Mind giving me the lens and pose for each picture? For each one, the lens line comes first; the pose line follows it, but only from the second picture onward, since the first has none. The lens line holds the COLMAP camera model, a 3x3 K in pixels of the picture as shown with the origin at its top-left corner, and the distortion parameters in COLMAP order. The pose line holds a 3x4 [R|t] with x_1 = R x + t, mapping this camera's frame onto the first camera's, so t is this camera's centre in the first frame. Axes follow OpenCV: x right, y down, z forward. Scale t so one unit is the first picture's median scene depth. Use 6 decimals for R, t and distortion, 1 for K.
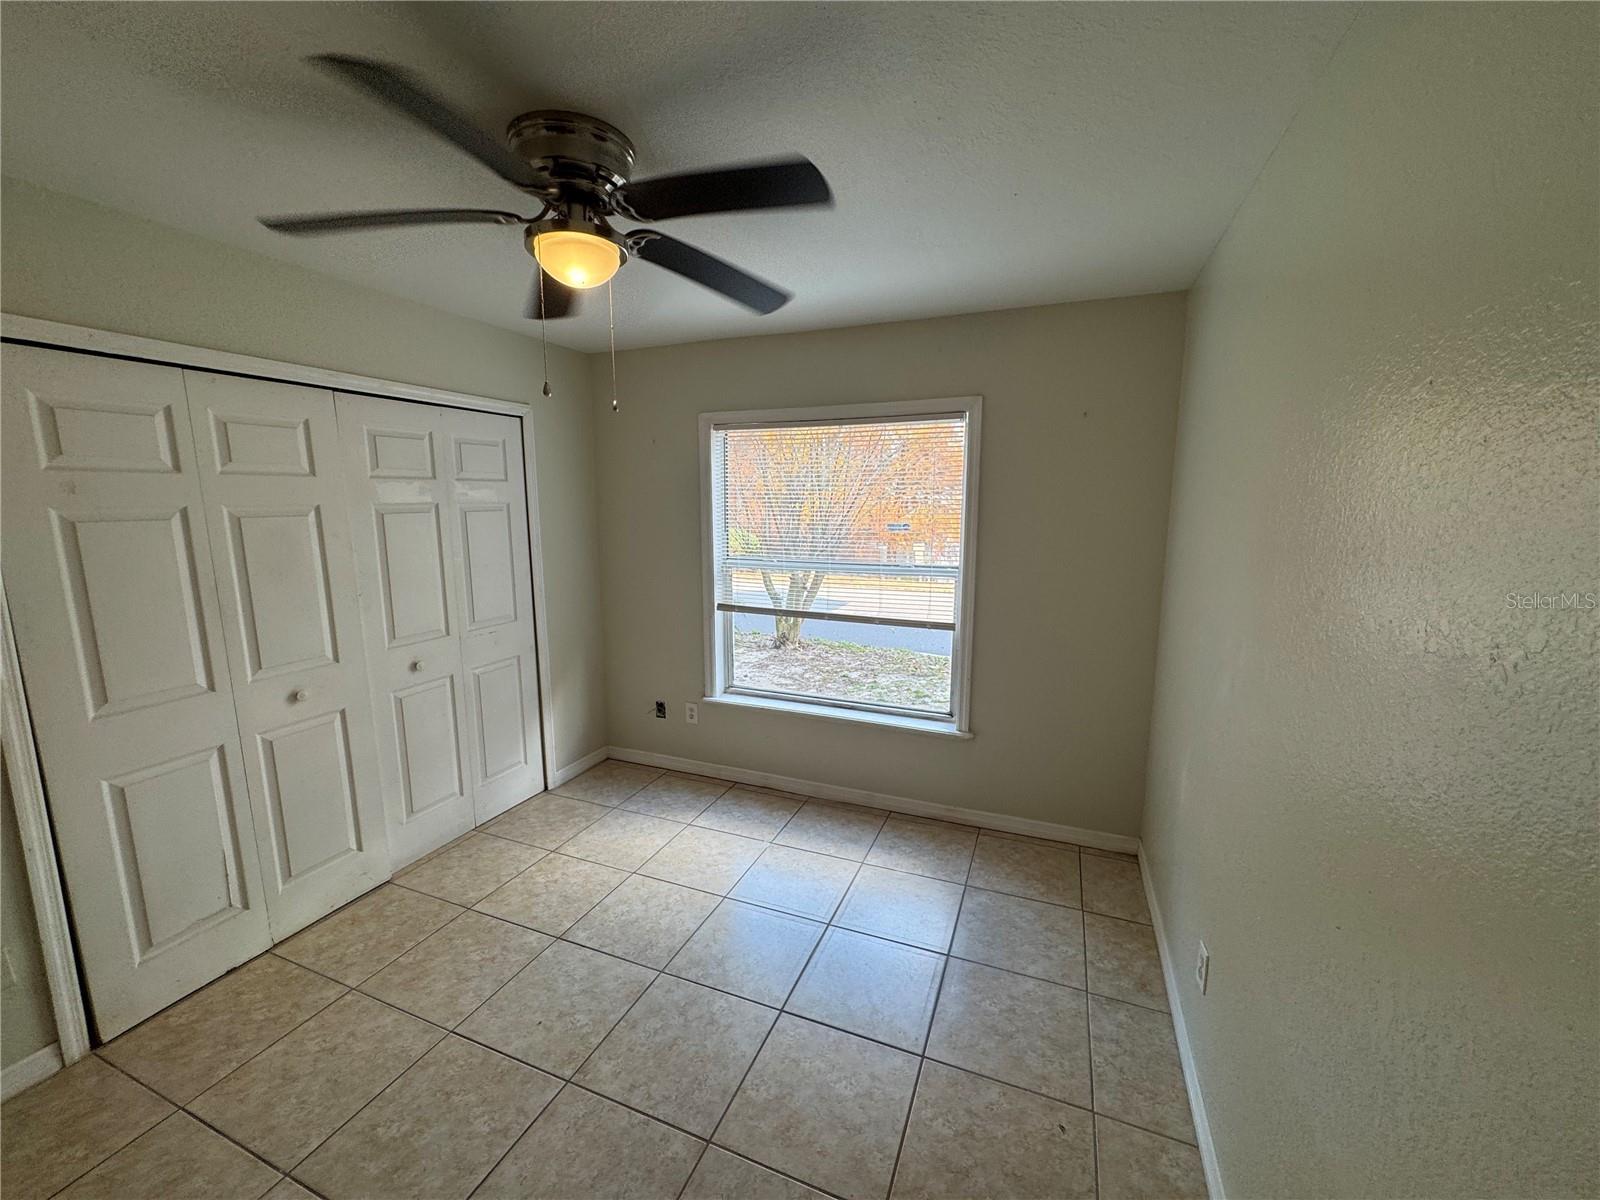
lens RADIAL K [[636.0, 0, 792.3], [0, 636.0, 605.1], [0, 0, 1]] dist [-0.001235, -0.000061]
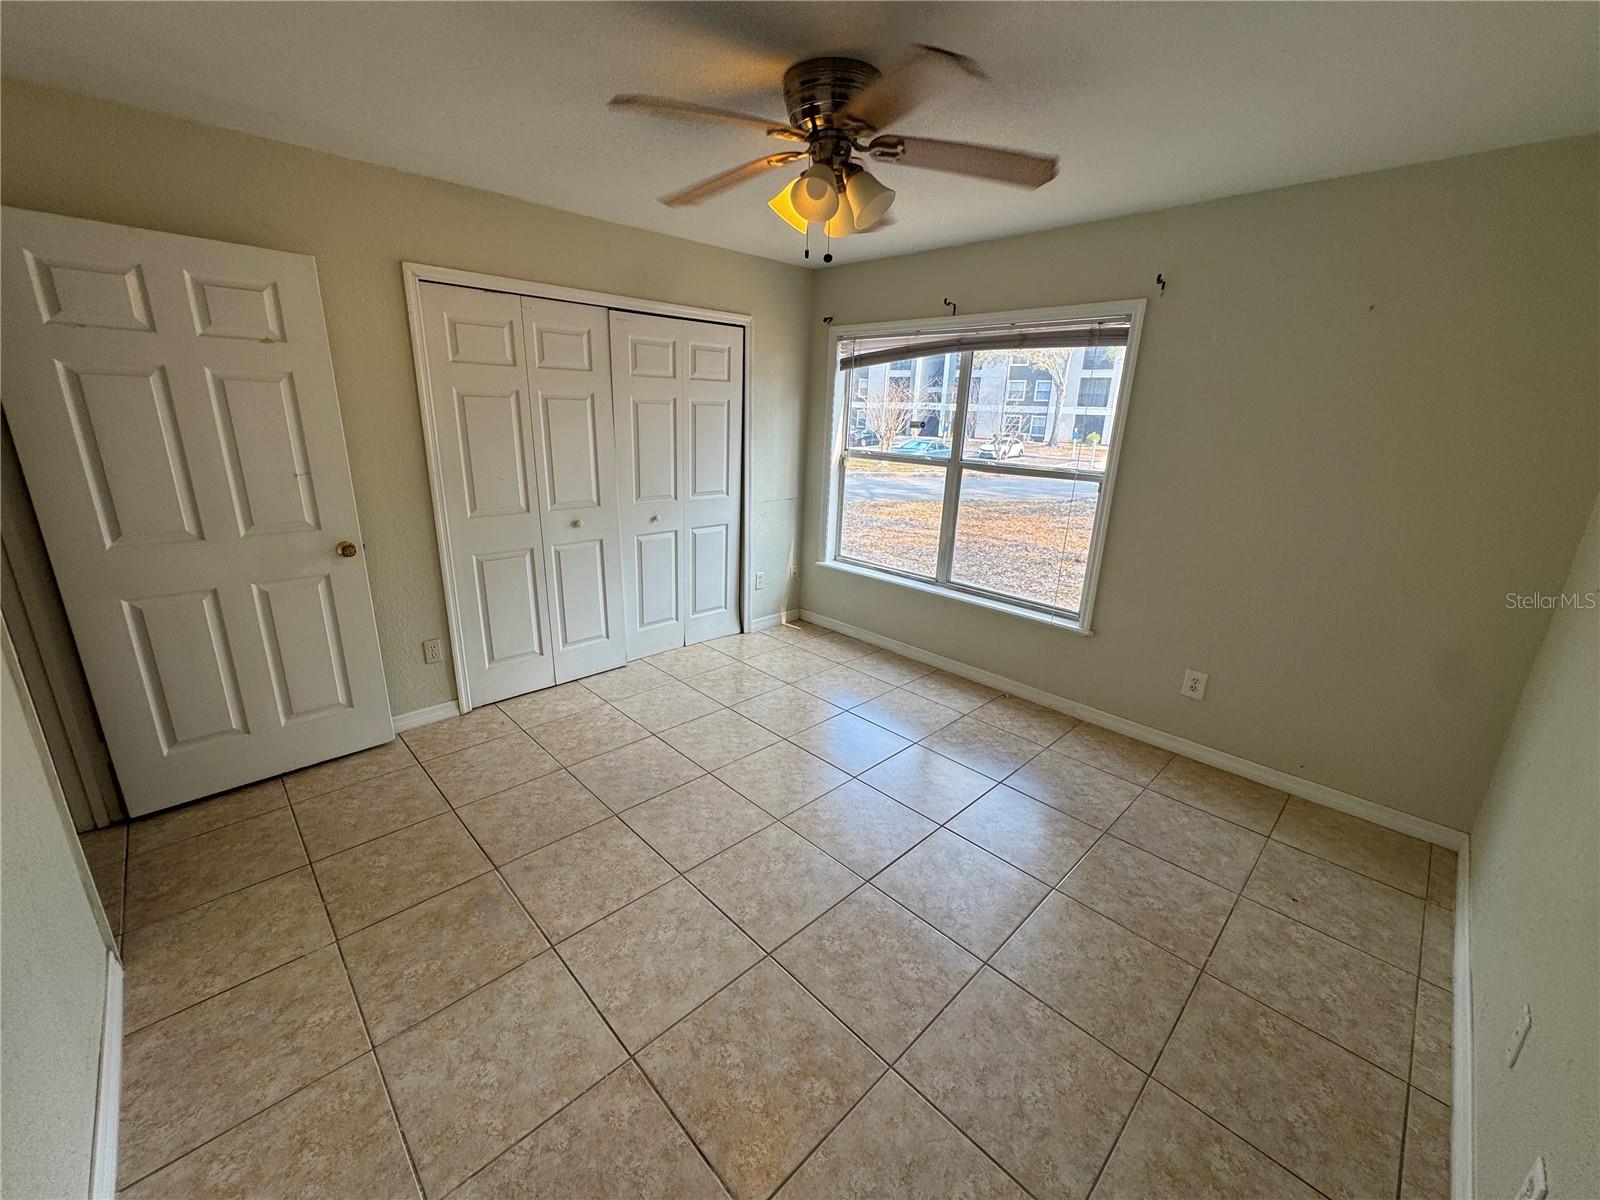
lens RADIAL K [[636.0, 0, 799.7], [0, 636.0, 593.7], [0, 0, 1]] dist [-0.001235, -0.000061]
pose [[0.925157, 0.132768, -0.355609, 0.211303], [-0.090565, 0.986986, 0.132881, 0.044768], [0.368624, -0.090730, 0.925140, -0.163020]]
